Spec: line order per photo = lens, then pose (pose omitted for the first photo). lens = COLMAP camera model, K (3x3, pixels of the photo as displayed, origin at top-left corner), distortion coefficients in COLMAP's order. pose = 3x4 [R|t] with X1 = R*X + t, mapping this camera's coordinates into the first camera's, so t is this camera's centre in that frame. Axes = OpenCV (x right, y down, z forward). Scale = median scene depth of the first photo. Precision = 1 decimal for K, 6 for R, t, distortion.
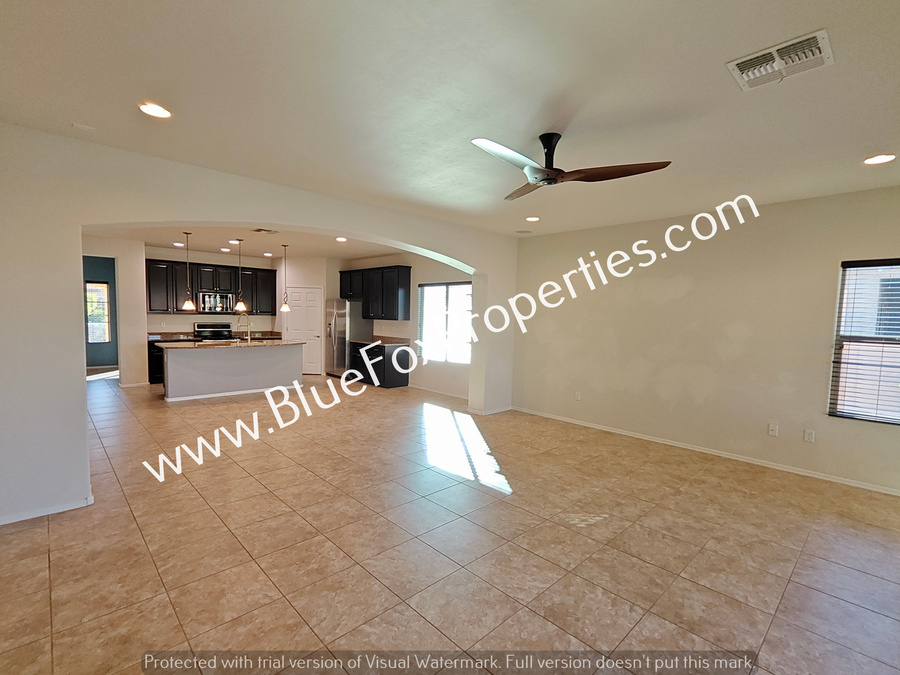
lens RADIAL K [[428.2, 0, 446.3], [0, 428.2, 332.1], [0, 0, 1]] dist [0.003248, 0.000553]
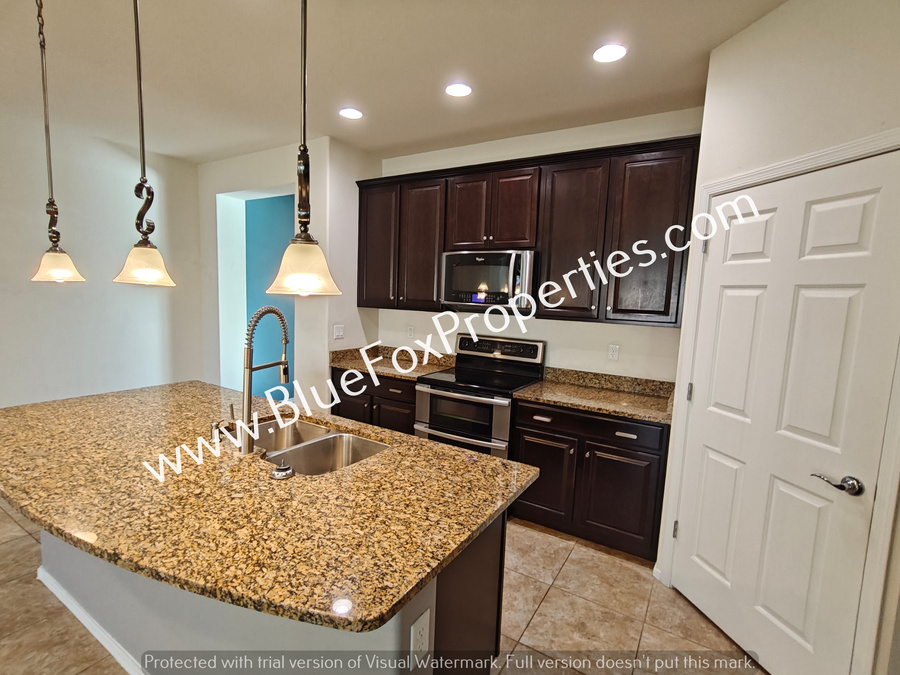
lens RADIAL K [[428.2, 0, 452.3], [0, 428.2, 338.1], [0, 0, 1]] dist [0.003248, 0.000553]
pose [[0.257833, 0.091025, -0.961892, -0.490116], [-0.077788, 0.994276, 0.073239, -0.103137], [0.963053, 0.055940, 0.263438, 2.041813]]
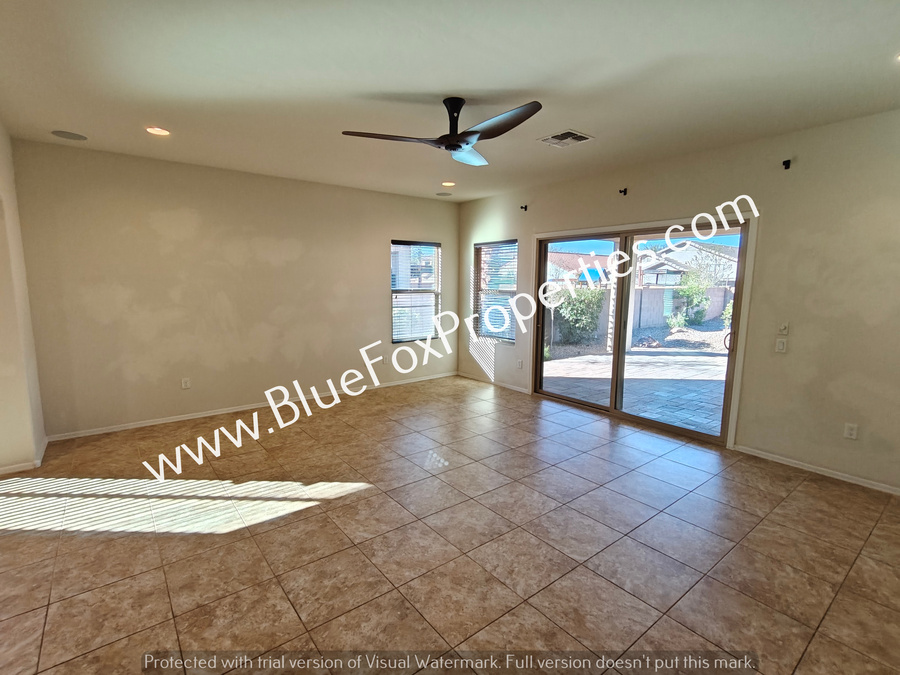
lens RADIAL K [[428.2, 0, 449.0], [0, 428.2, 341.2], [0, 0, 1]] dist [0.003248, 0.000553]
pose [[0.093008, -0.160199, 0.982693, -0.602011], [0.039173, 0.986796, 0.157161, -0.045355], [-0.994894, 0.023878, 0.098055, 0.681778]]
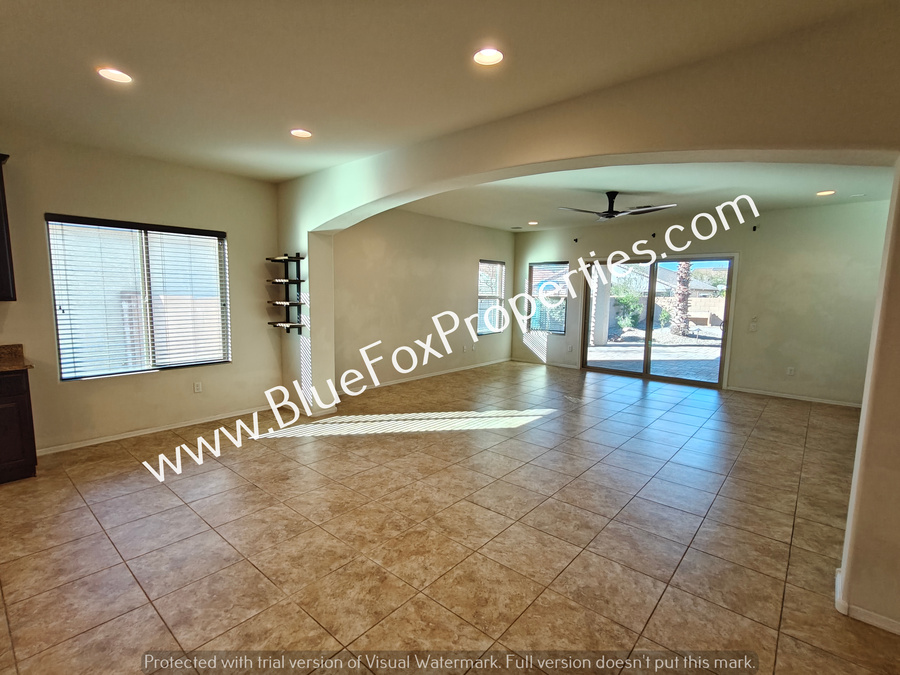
lens RADIAL K [[428.2, 0, 444.5], [0, 428.2, 337.2], [0, 0, 1]] dist [0.003248, 0.000553]
pose [[-0.091350, -0.131262, 0.987130, -1.153721], [0.027263, 0.990573, 0.134242, -0.079308], [-0.995446, 0.039176, -0.086911, 1.380655]]
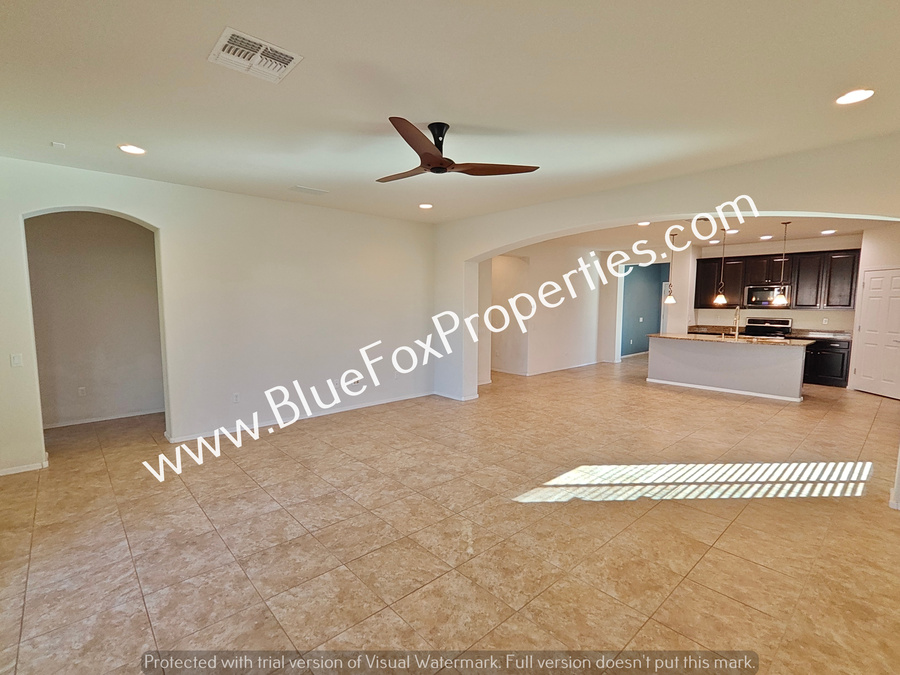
lens RADIAL K [[428.2, 0, 445.6], [0, 428.2, 340.5], [0, 0, 1]] dist [0.003248, 0.000553]
pose [[-0.031035, 0.070054, -0.997060, 0.941256], [-0.046851, 0.996342, 0.071462, -0.015526], [0.998420, 0.048931, -0.027640, 0.787365]]
